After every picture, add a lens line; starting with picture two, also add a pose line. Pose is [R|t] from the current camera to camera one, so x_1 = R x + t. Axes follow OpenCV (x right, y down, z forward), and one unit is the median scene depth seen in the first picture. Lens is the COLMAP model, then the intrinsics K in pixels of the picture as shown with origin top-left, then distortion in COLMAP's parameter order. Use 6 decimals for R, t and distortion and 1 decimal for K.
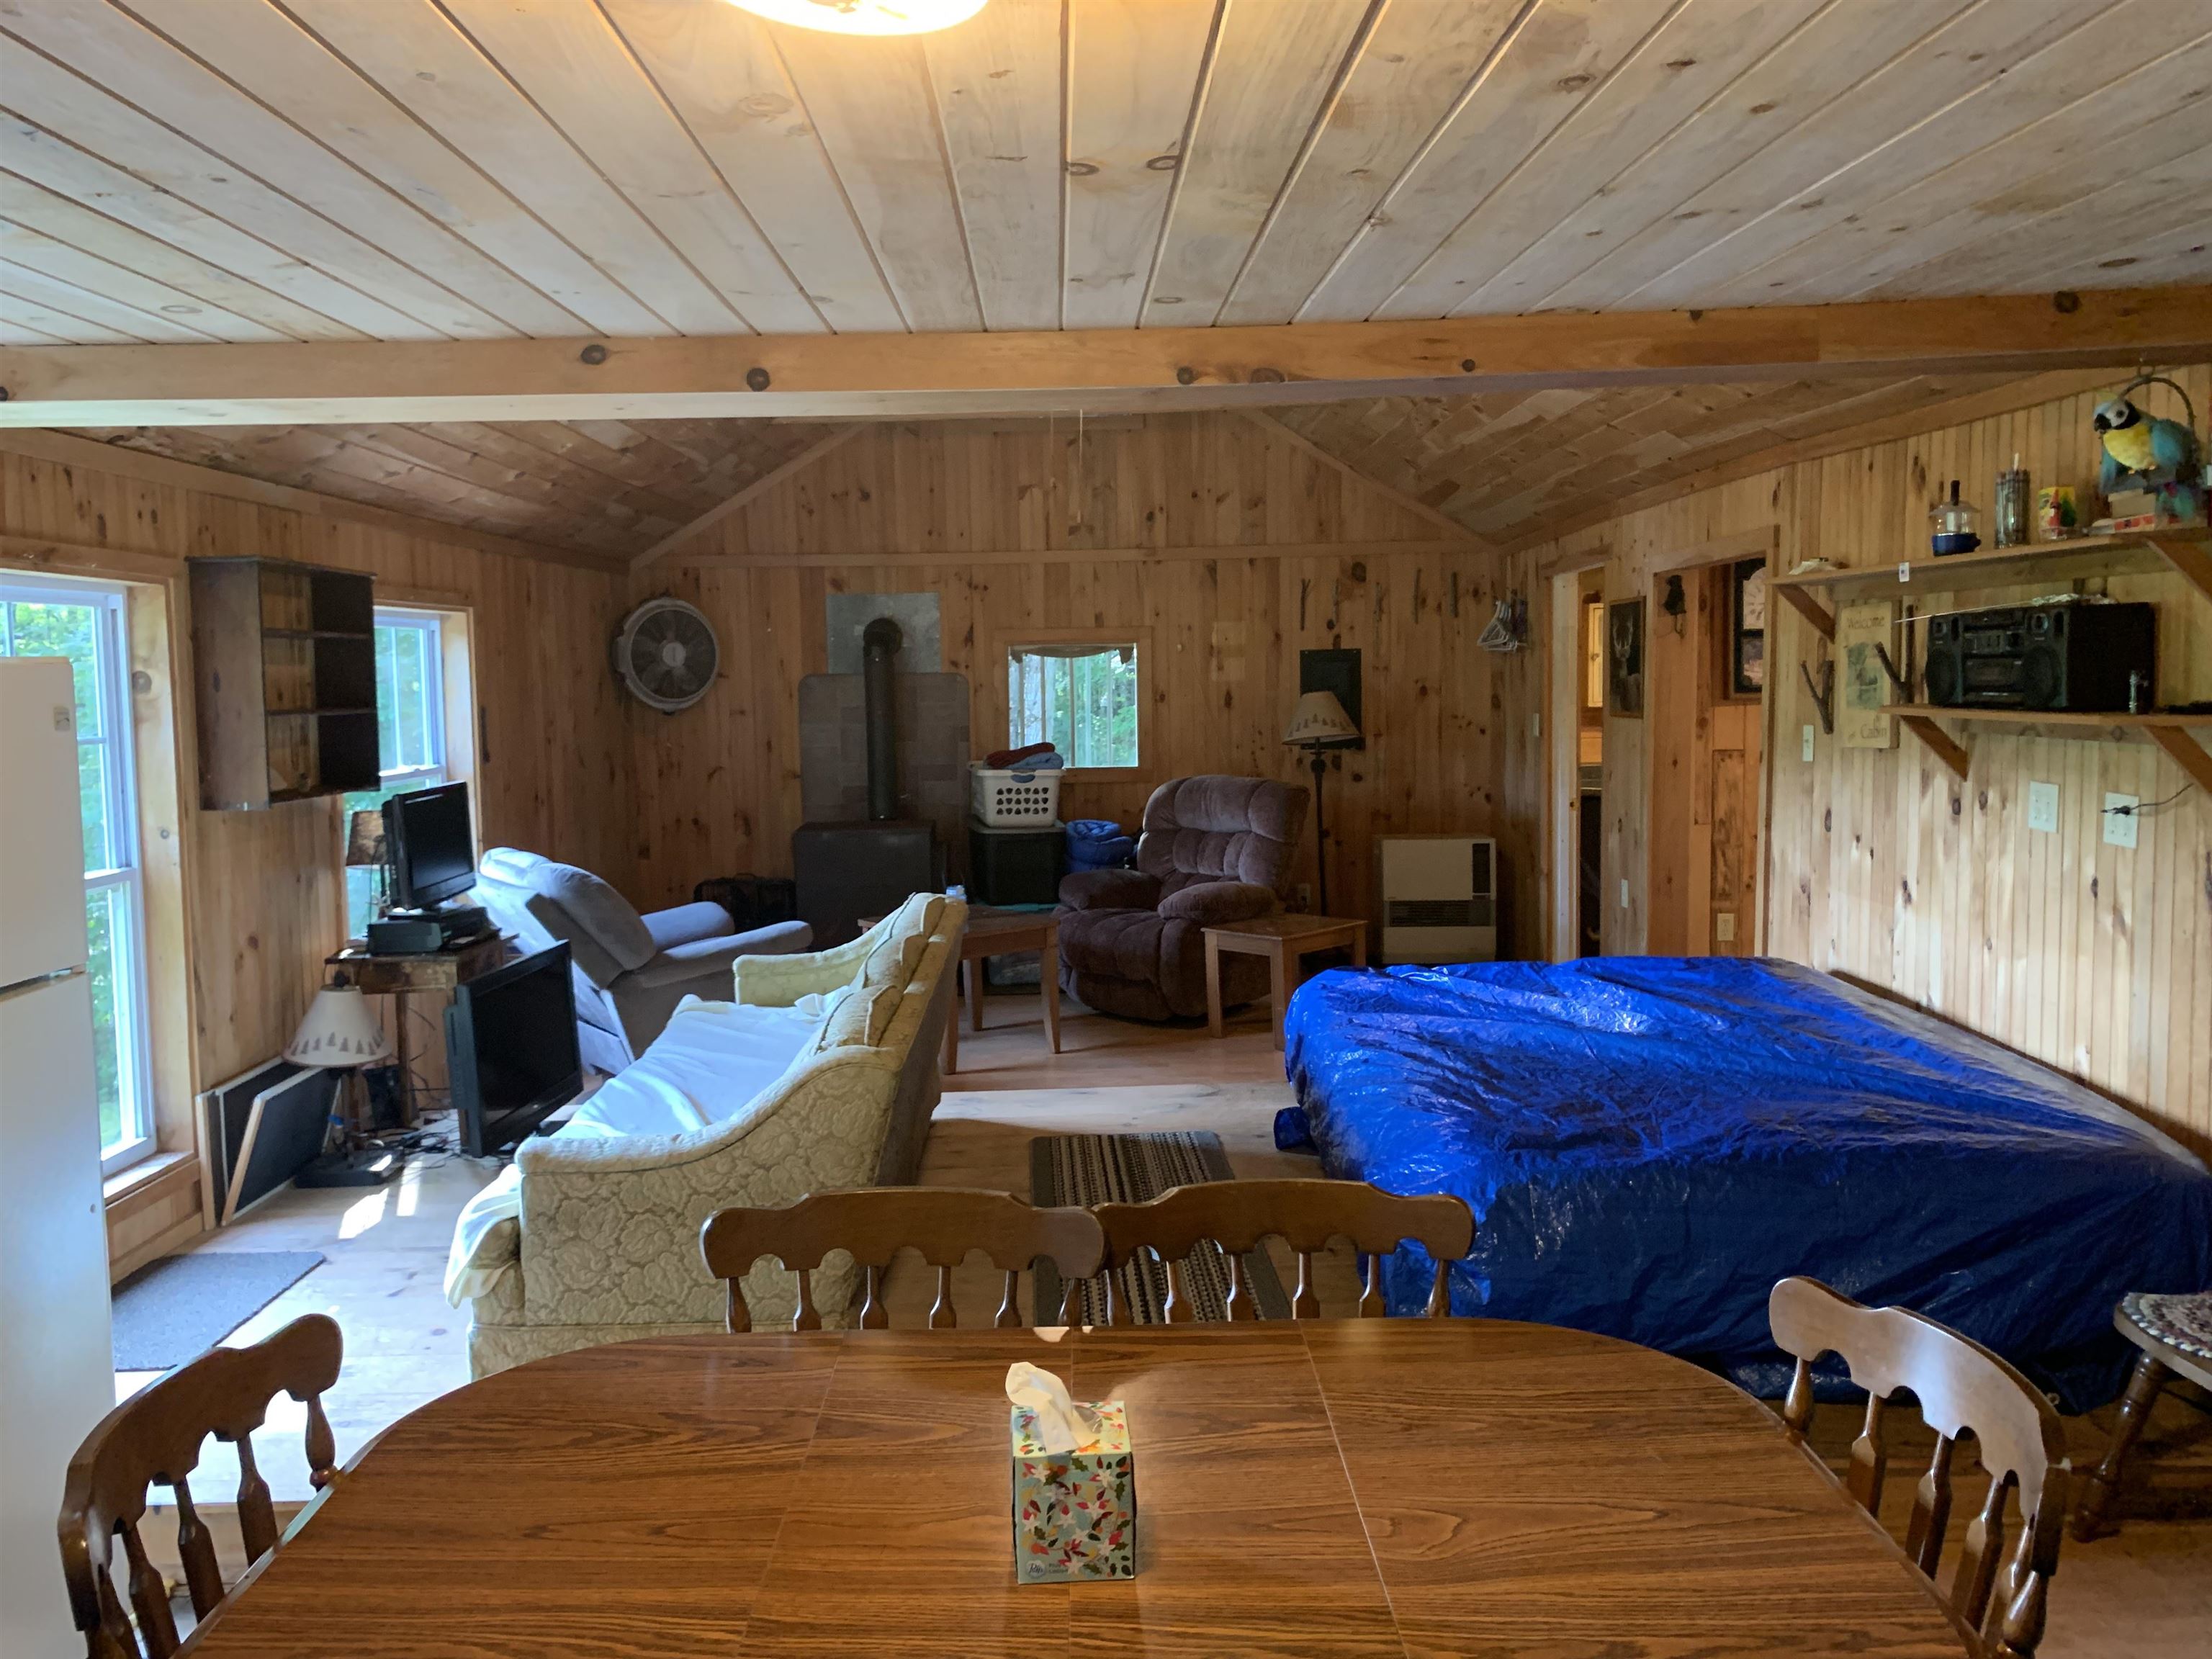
lens RADIAL K [[1675.7, 0, 1074.1], [0, 1675.7, 811.4], [0, 0, 1]] dist [0.101217, -0.197557]
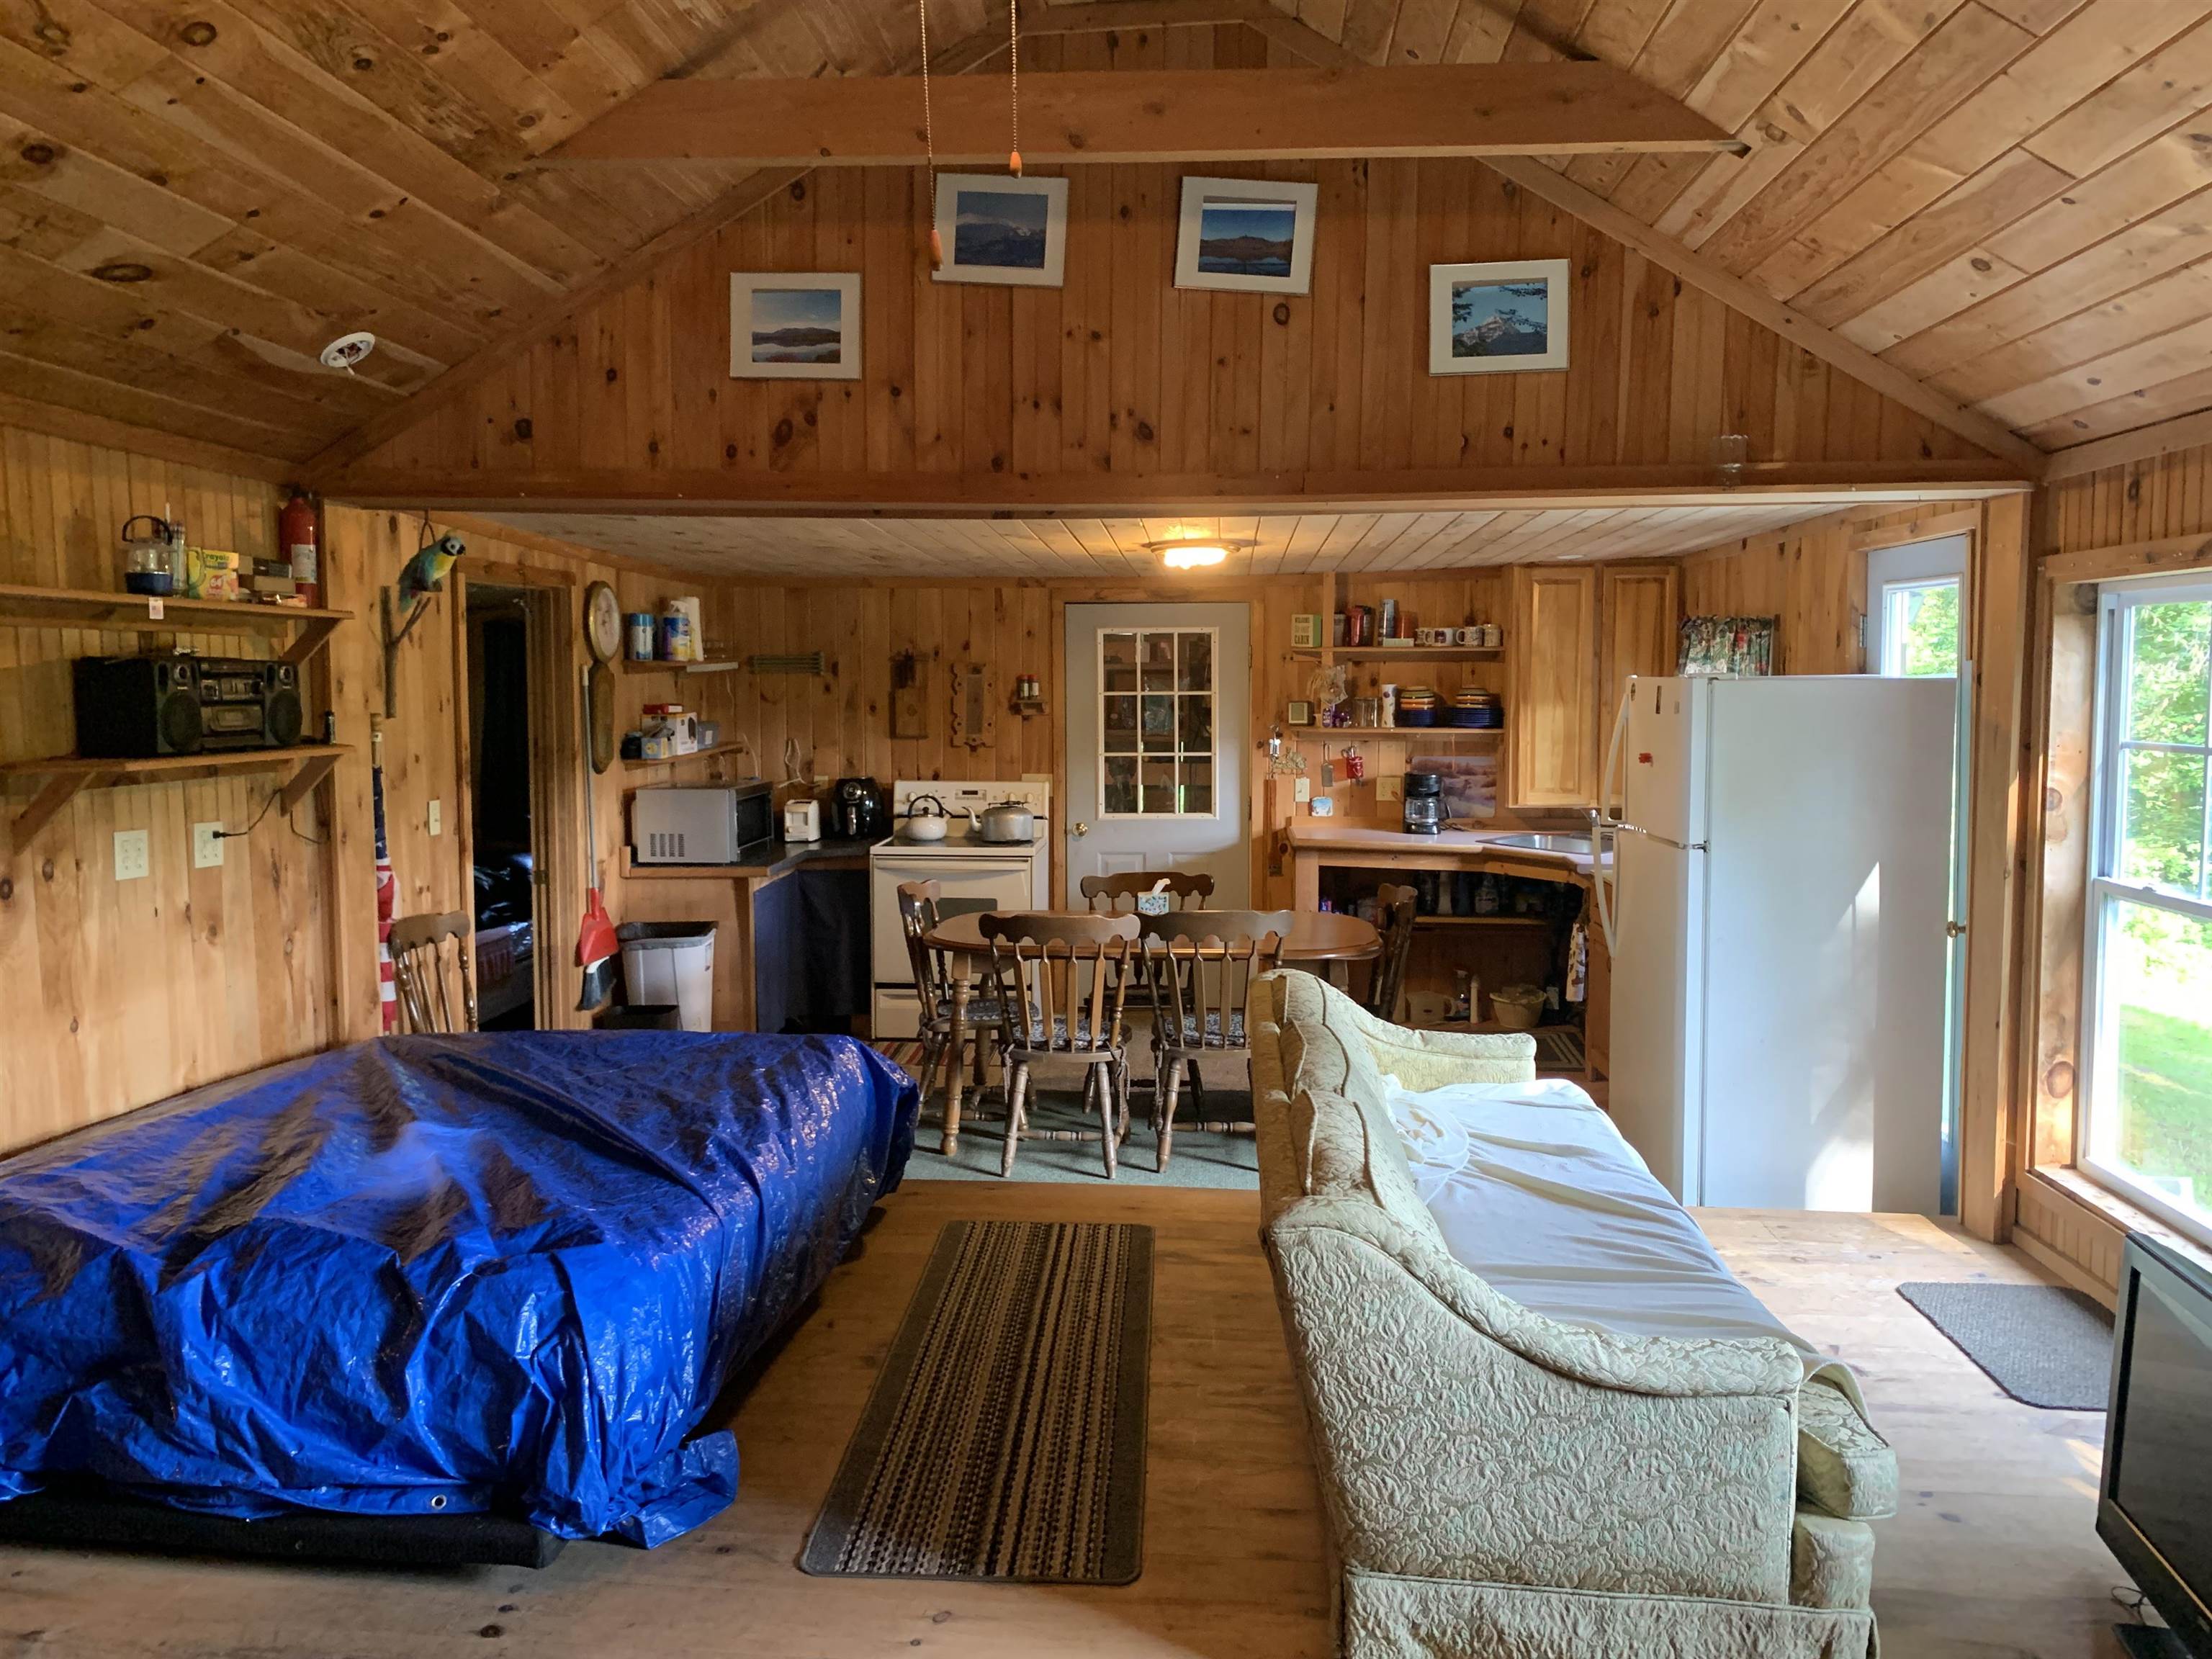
lens RADIAL K [[1675.3, 0, 1105.1], [0, 1675.3, 816.8], [0, 0, 1]] dist [0.108108, -0.197512]
pose [[-0.996943, 0.016926, 0.076277, -0.041753], [0.029042, 0.986585, 0.160645, -0.093502], [-0.072534, 0.162370, -0.984060, 1.073926]]
